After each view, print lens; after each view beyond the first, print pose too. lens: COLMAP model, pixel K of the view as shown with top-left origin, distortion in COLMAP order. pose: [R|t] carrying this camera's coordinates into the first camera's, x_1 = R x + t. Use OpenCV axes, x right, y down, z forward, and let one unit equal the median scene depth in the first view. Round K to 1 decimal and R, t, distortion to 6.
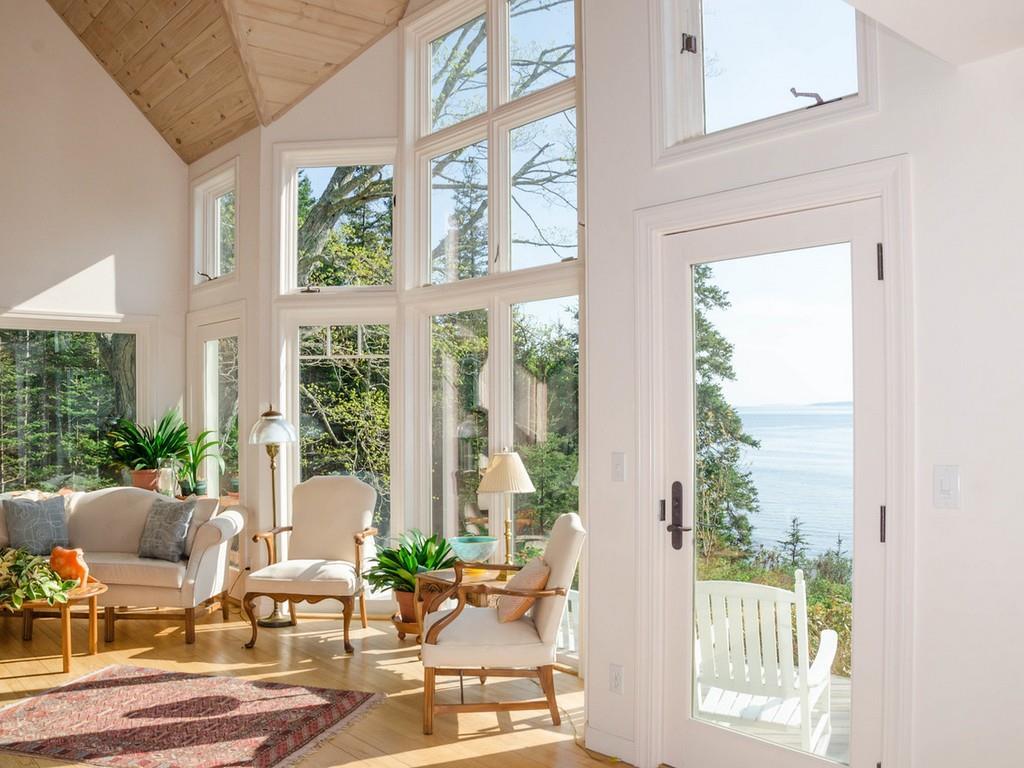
lens RADIAL K [[922.8, 0, 512.0], [0, 922.8, 384.0], [0, 0, 1]] dist [-0.147681, 0.143039]
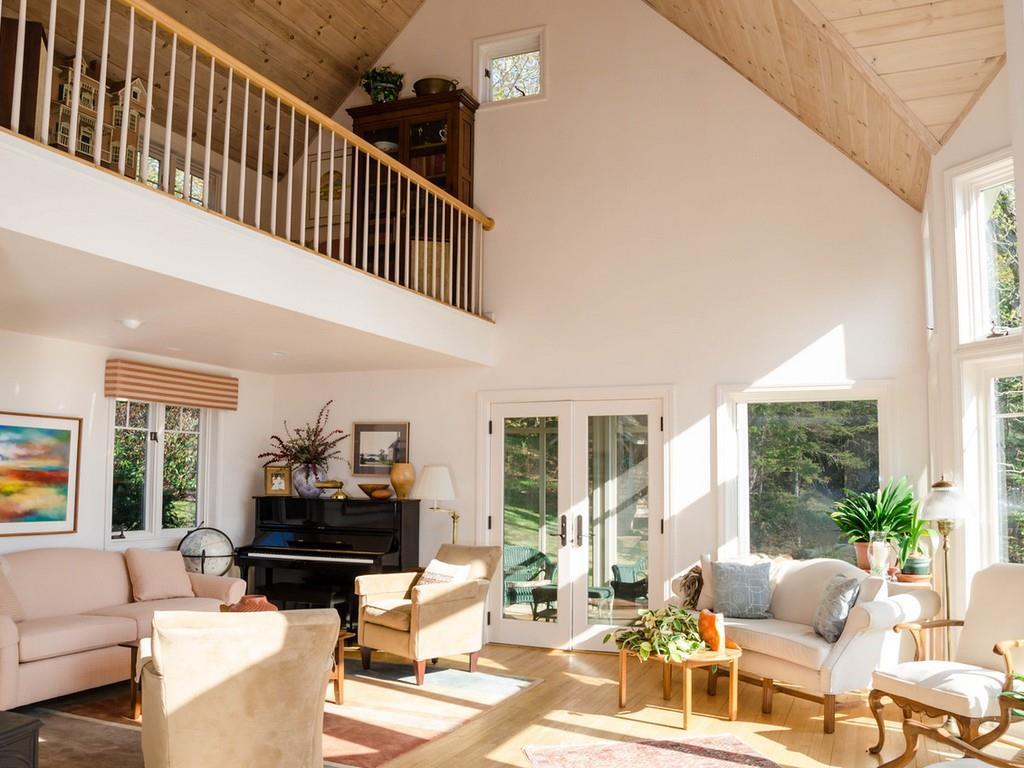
lens RADIAL K [[922.8, 0, 512.0], [0, 922.8, 384.0], [0, 0, 1]] dist [-0.147681, 0.143039]
pose [[0.457464, -0.080218, -0.885602, 0.301128], [0.011495, 0.996373, -0.084314, 0.005049], [0.889154, 0.028391, 0.456727, 0.258523]]
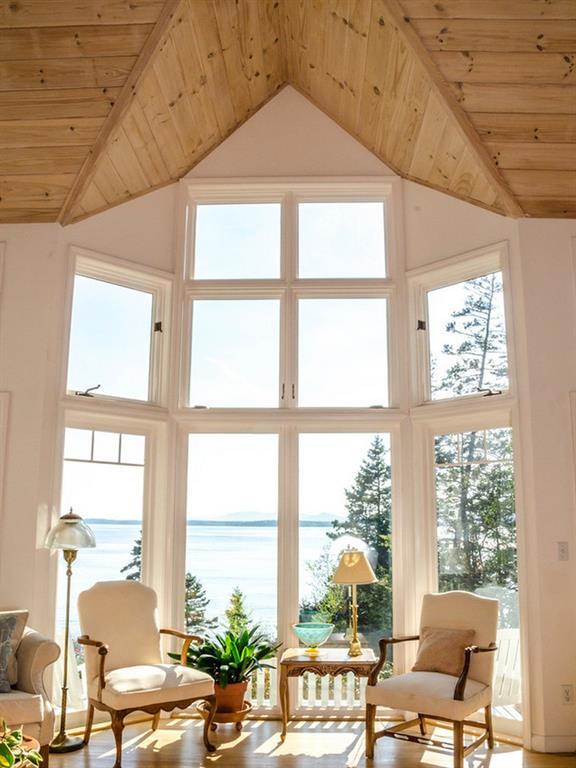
lens RADIAL K [[704.9, 0, 288.0], [0, 704.9, 384.0], [0, 0, 1]] dist [-0.144440, 0.118021]
pose [[0.660075, 0.158278, 0.734335, -0.668730], [-0.029772, 0.982295, -0.184962, 0.023568], [-0.750609, 0.100226, 0.653101, 0.340515]]
